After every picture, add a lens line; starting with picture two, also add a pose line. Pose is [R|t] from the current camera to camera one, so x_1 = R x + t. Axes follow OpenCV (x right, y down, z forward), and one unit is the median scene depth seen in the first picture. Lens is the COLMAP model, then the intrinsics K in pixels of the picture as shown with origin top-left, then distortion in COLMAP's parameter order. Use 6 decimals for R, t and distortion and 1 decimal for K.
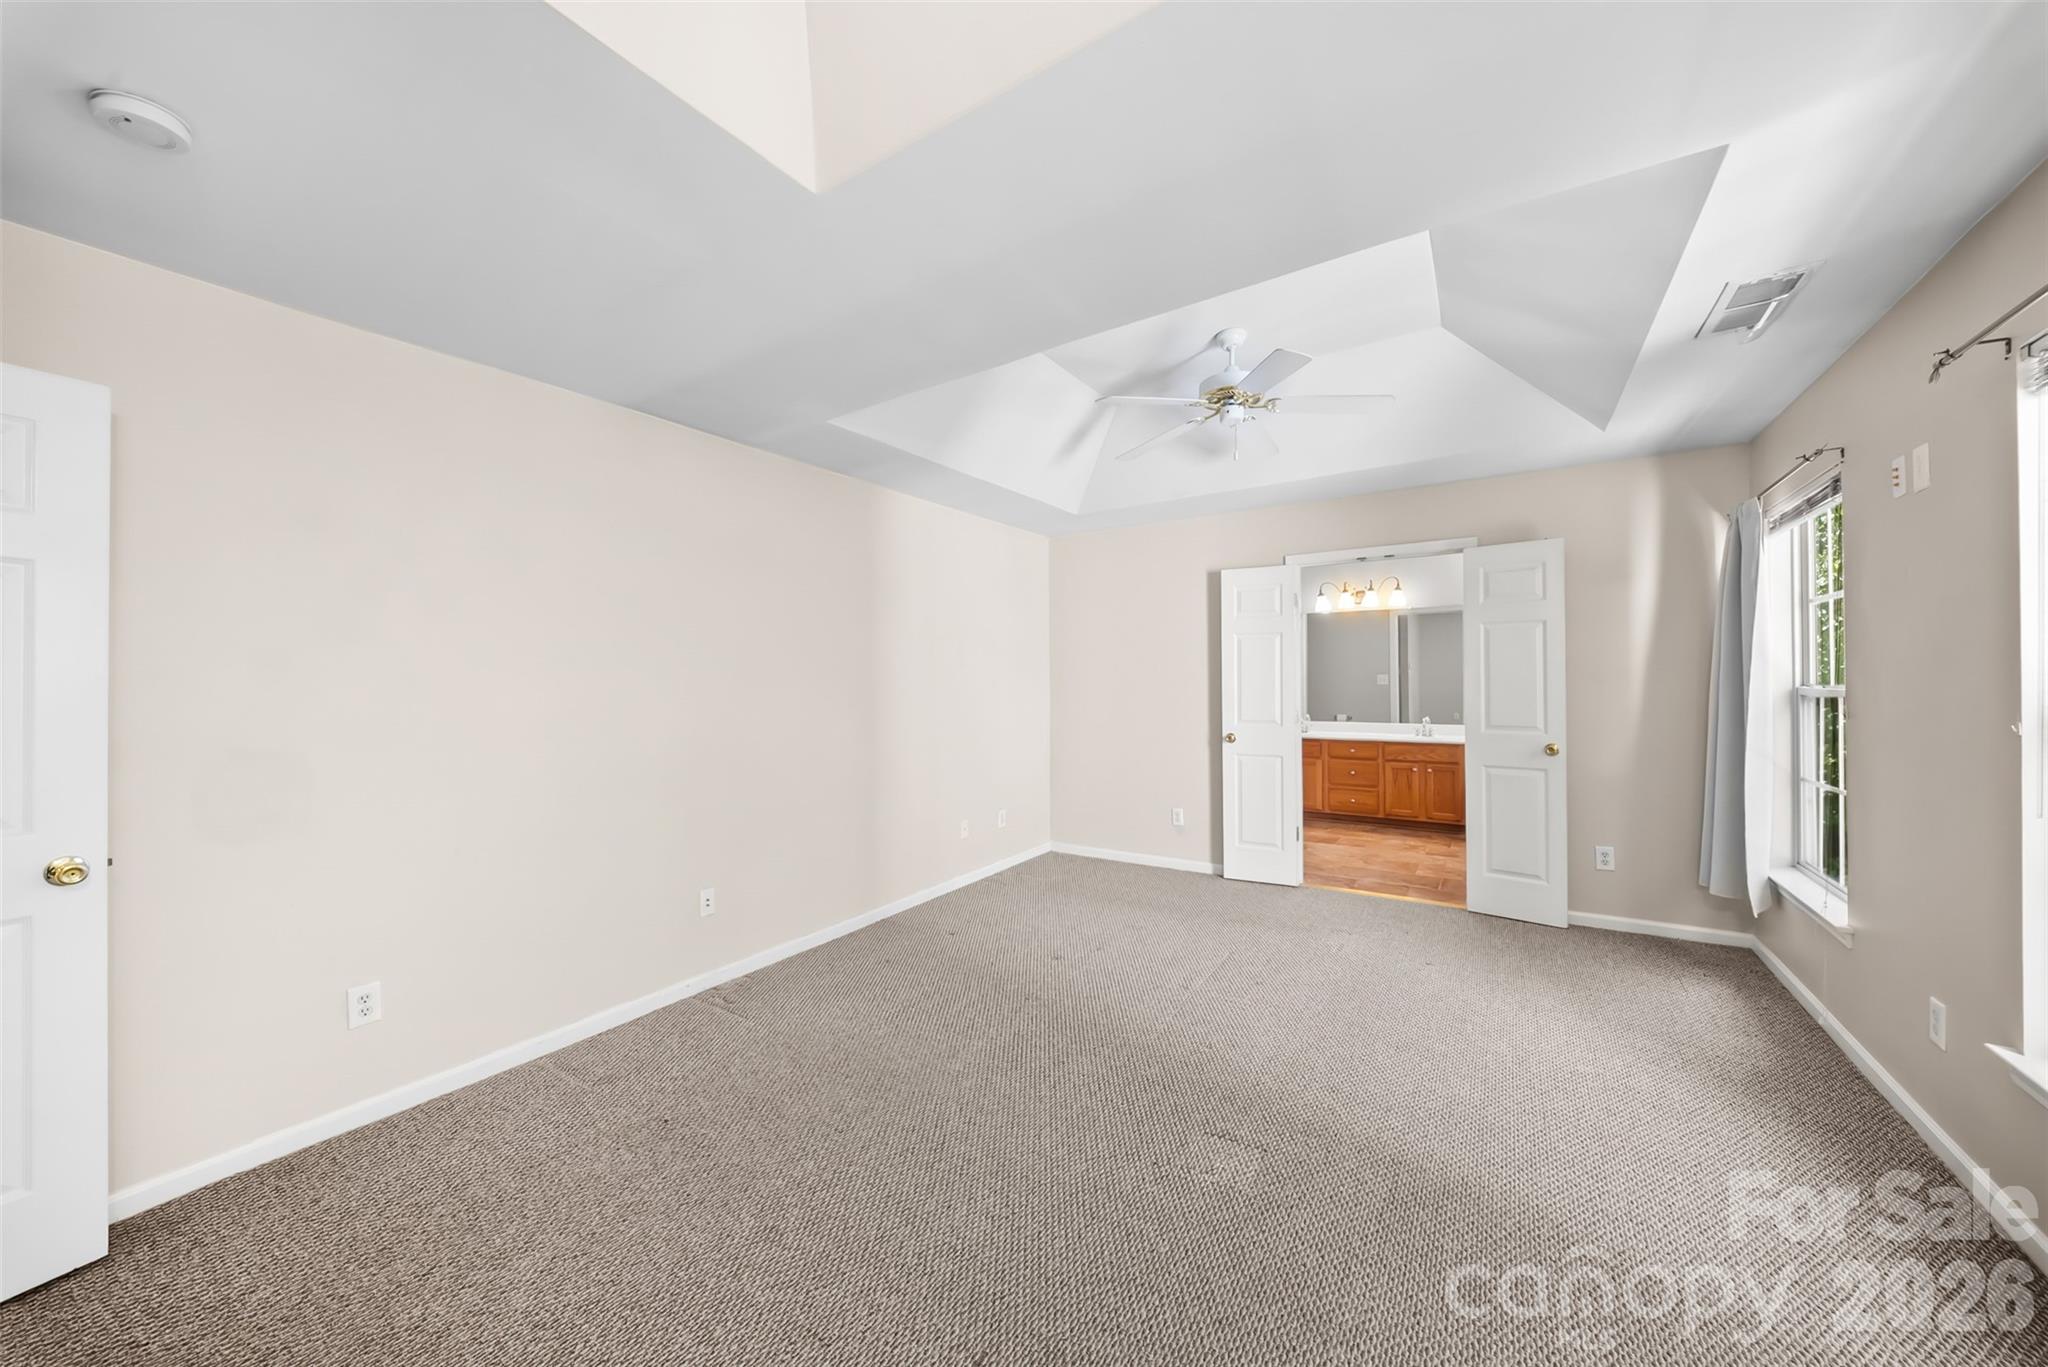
lens RADIAL K [[722.6, 0, 1010.6], [0, 722.6, 679.1], [0, 0, 1]] dist [0.004855, -0.002893]
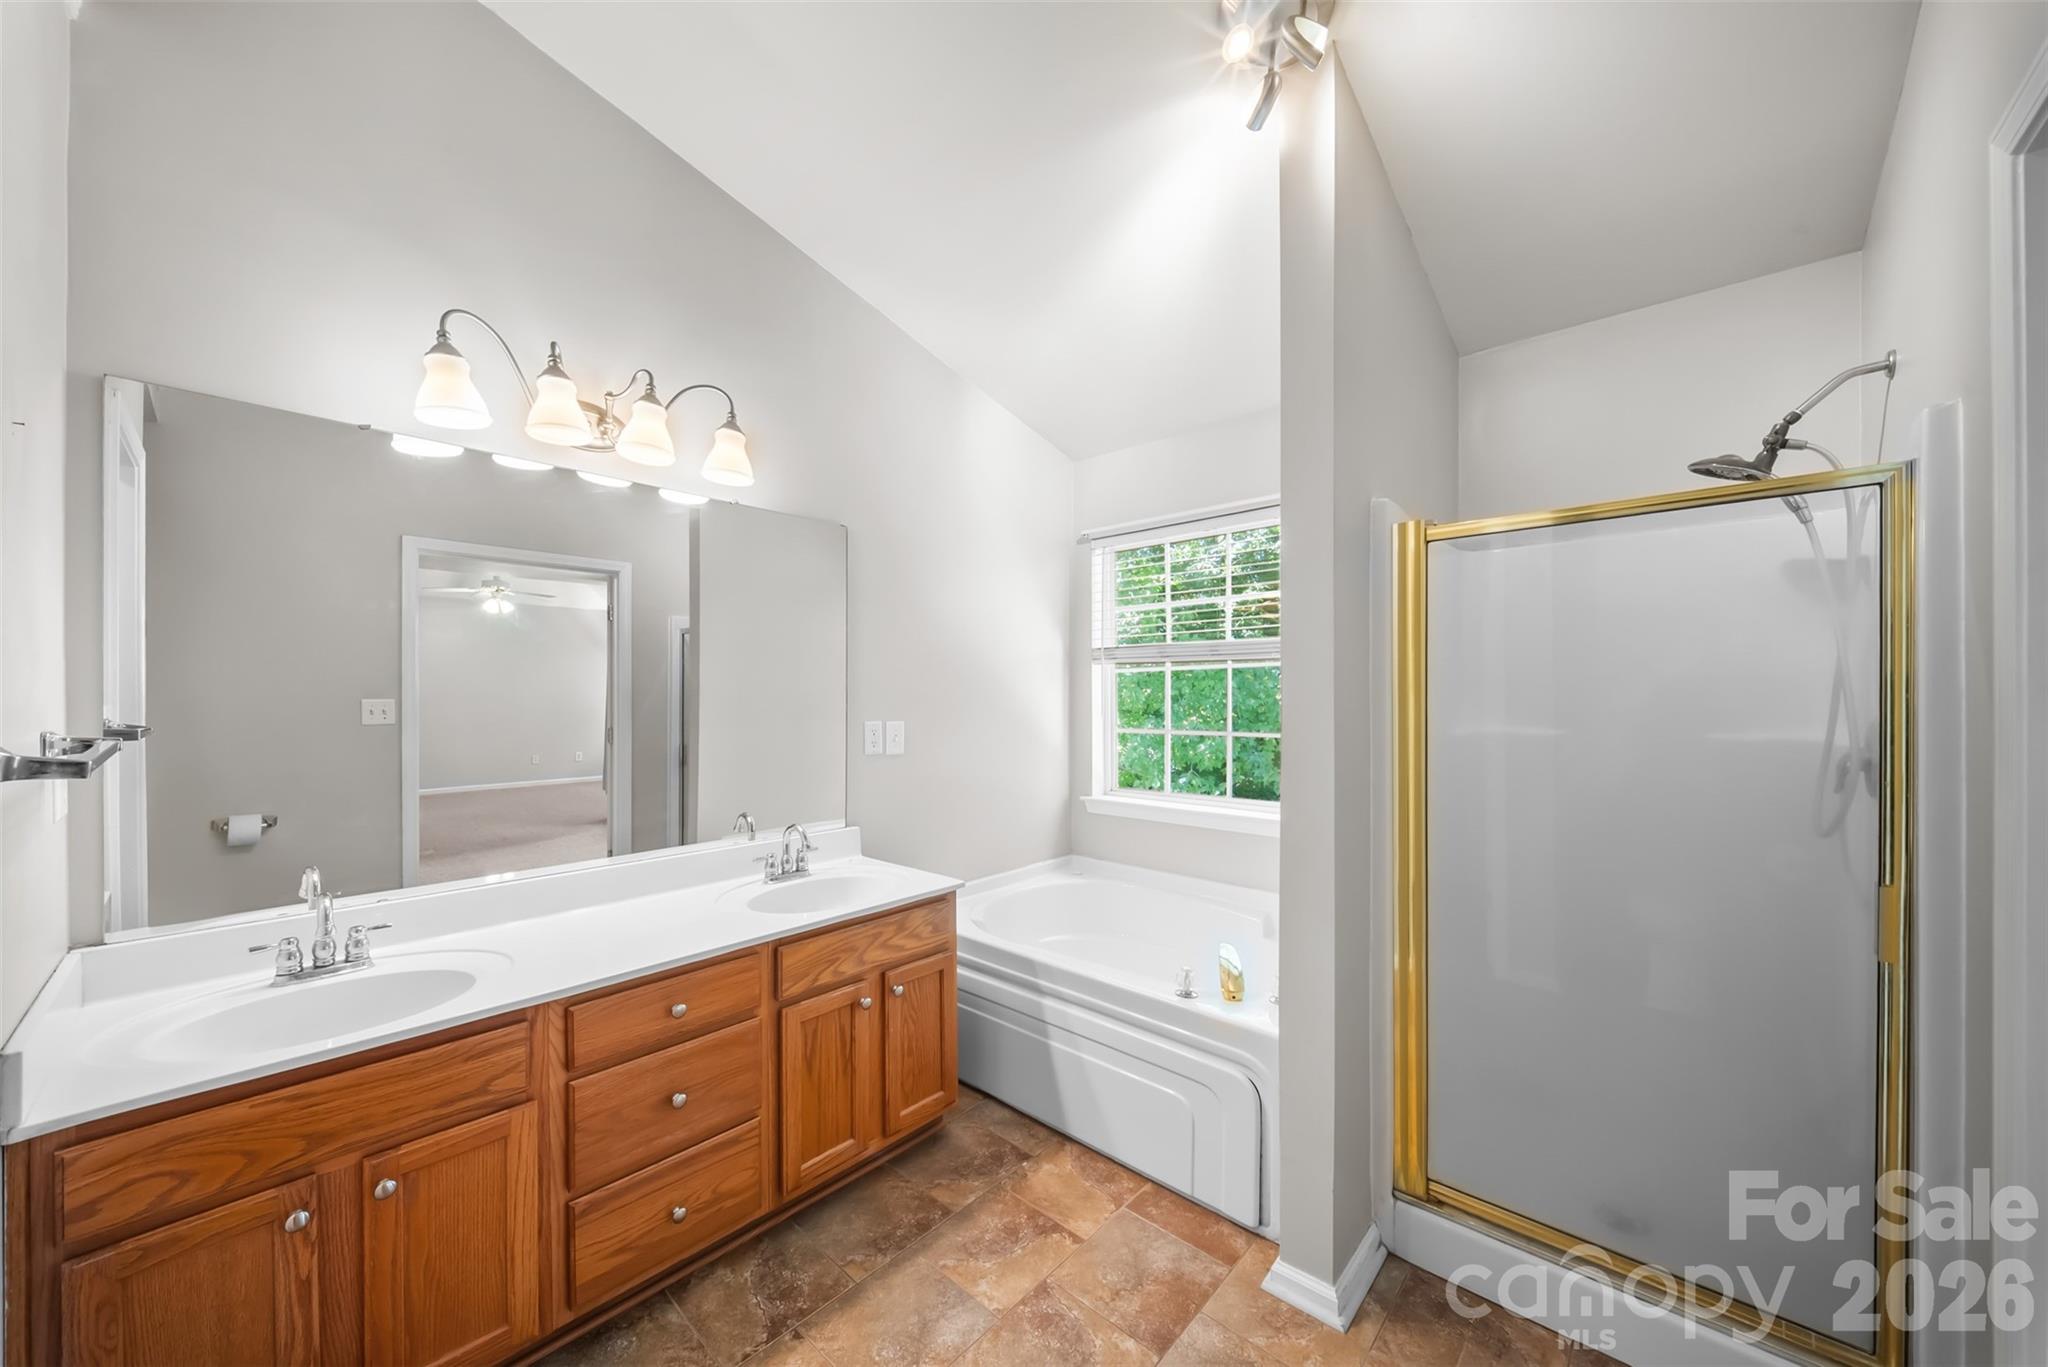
lens RADIAL K [[722.6, 0, 1025.7], [0, 722.6, 693.6], [0, 0, 1]] dist [0.004855, -0.002893]
pose [[0.145914, 0.012874, 0.989213, 0.254099], [0.002152, 0.999909, -0.013330, -0.003488], [-0.989295, 0.004074, 0.145873, 0.867484]]
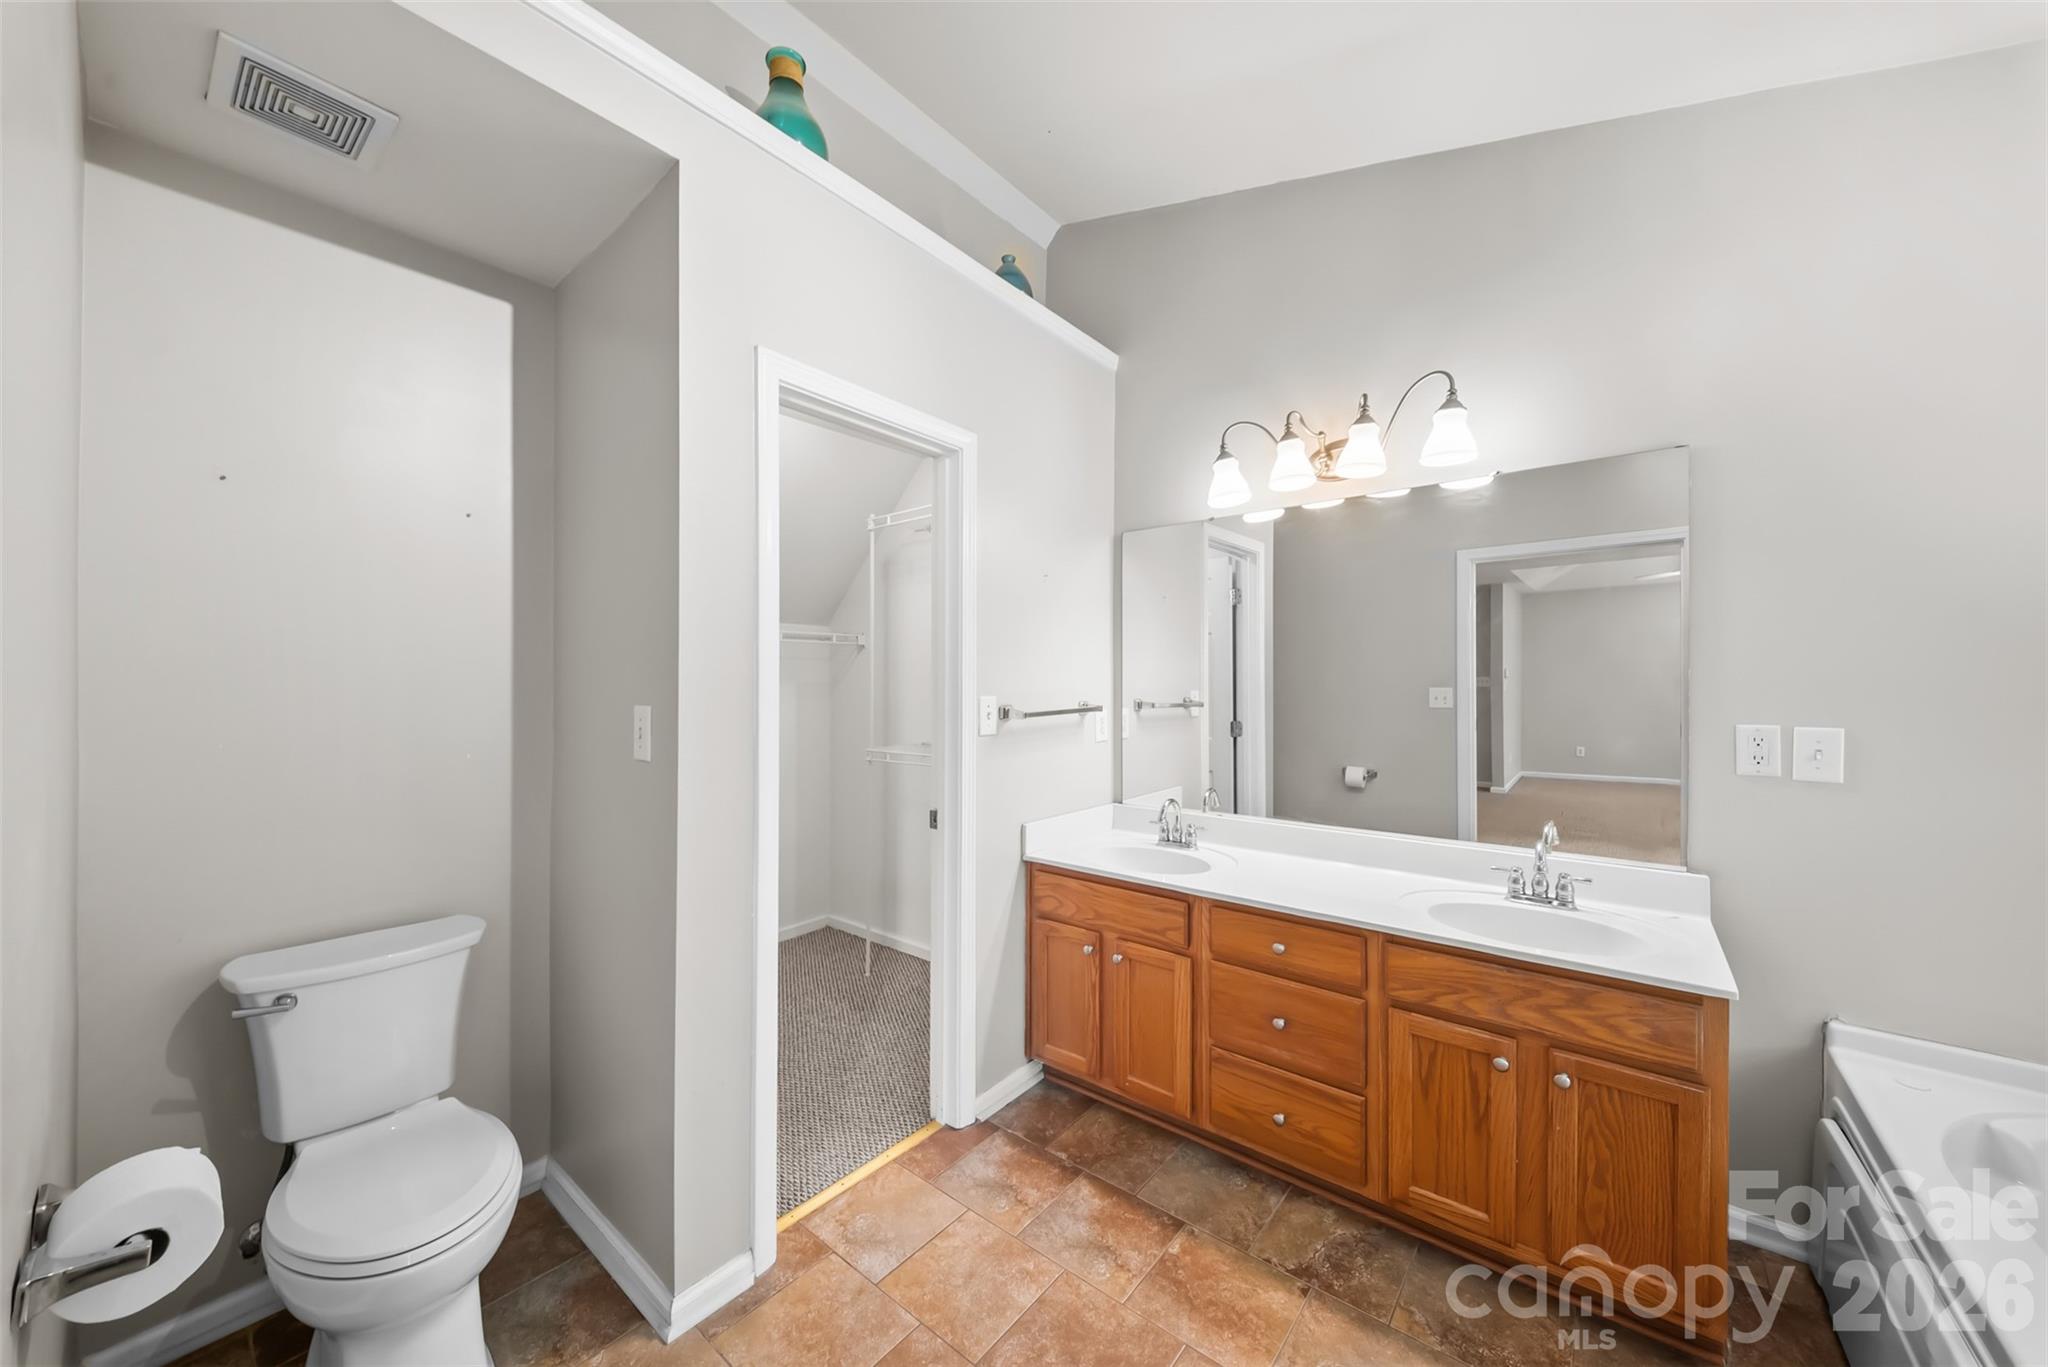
lens RADIAL K [[722.6, 0, 1025.3], [0, 722.6, 683.6], [0, 0, 1]] dist [0.004855, -0.002893]
pose [[0.996509, 0.012145, -0.082593, 0.402887], [-0.012386, 0.999920, -0.002415, -0.005267], [0.082557, 0.003430, 0.996580, 0.717234]]
